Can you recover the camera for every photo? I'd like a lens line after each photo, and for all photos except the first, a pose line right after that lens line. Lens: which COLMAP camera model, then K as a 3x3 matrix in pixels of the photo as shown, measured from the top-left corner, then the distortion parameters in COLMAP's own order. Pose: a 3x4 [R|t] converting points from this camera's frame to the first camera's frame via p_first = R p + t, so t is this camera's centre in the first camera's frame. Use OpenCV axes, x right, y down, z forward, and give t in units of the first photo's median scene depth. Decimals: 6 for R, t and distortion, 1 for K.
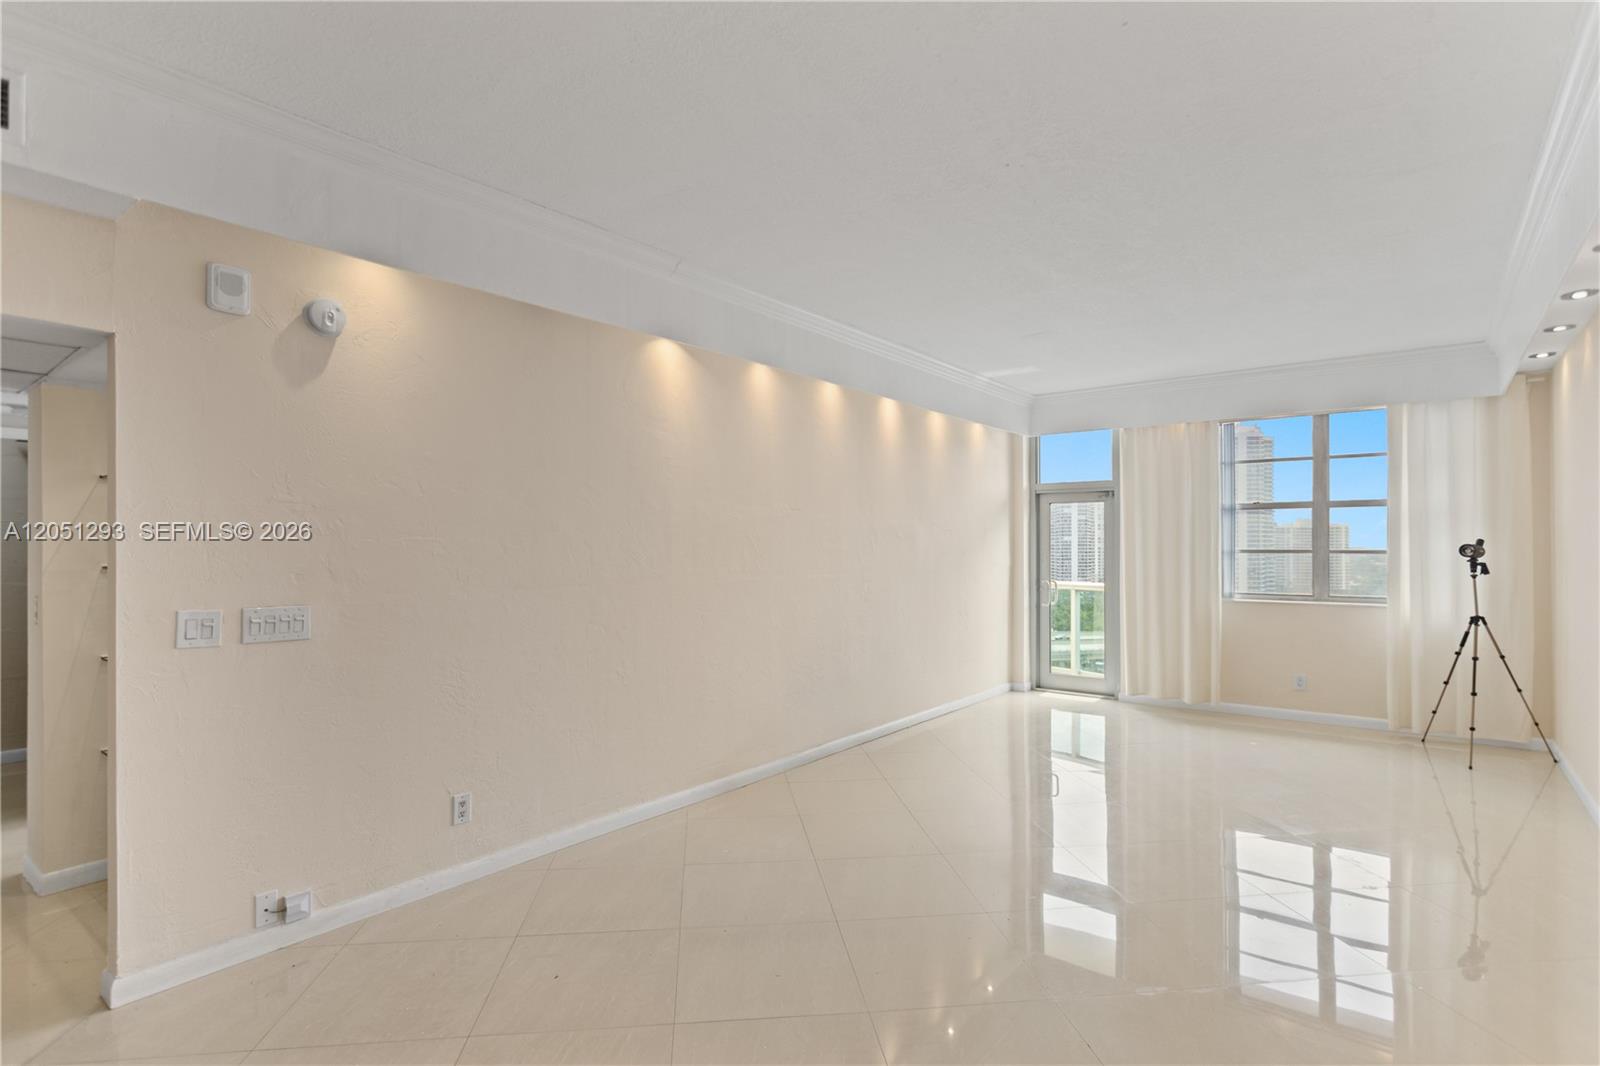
lens RADIAL K [[791.7, 0, 790.4], [0, 791.7, 547.5], [0, 0, 1]] dist [-0.008986, 0.004024]
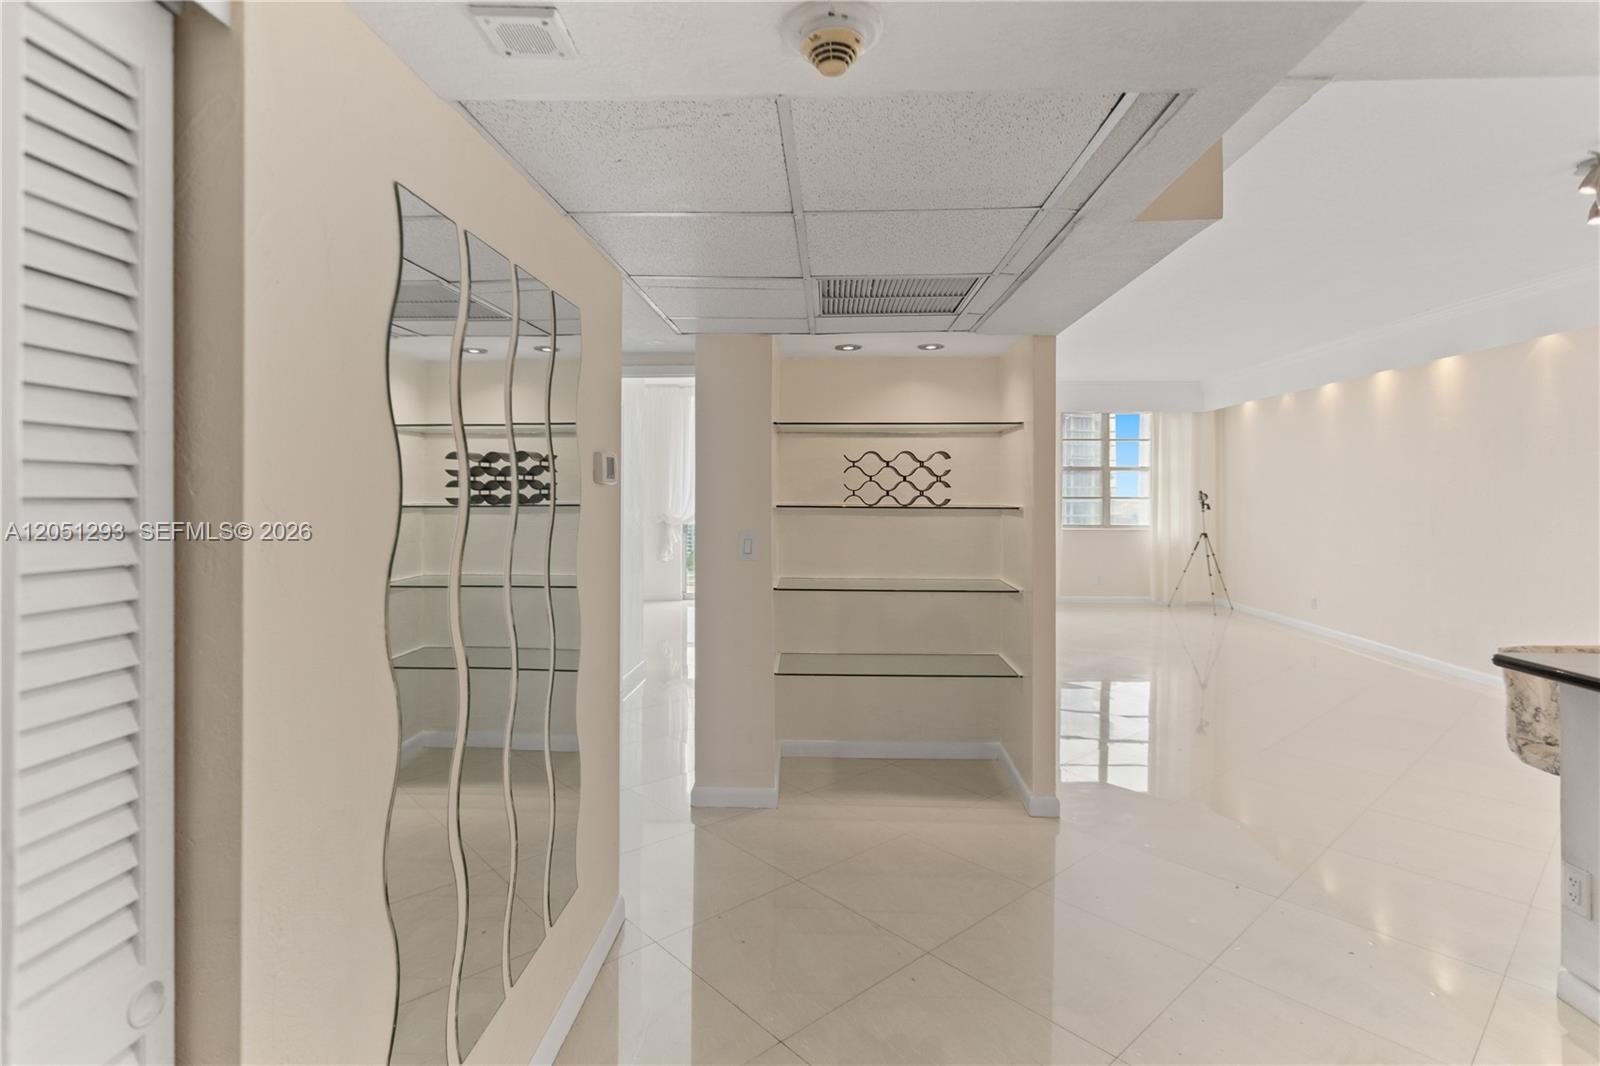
lens RADIAL K [[785.8, 0, 808.1], [0, 785.8, 494.2], [0, 0, 1]] dist [0.005625, 0.000558]
pose [[0.812202, 0.005529, 0.583350, -0.763459], [-0.004515, 0.999985, -0.003191, 0.006249], [-0.583358, -0.000043, 0.812215, 0.051403]]
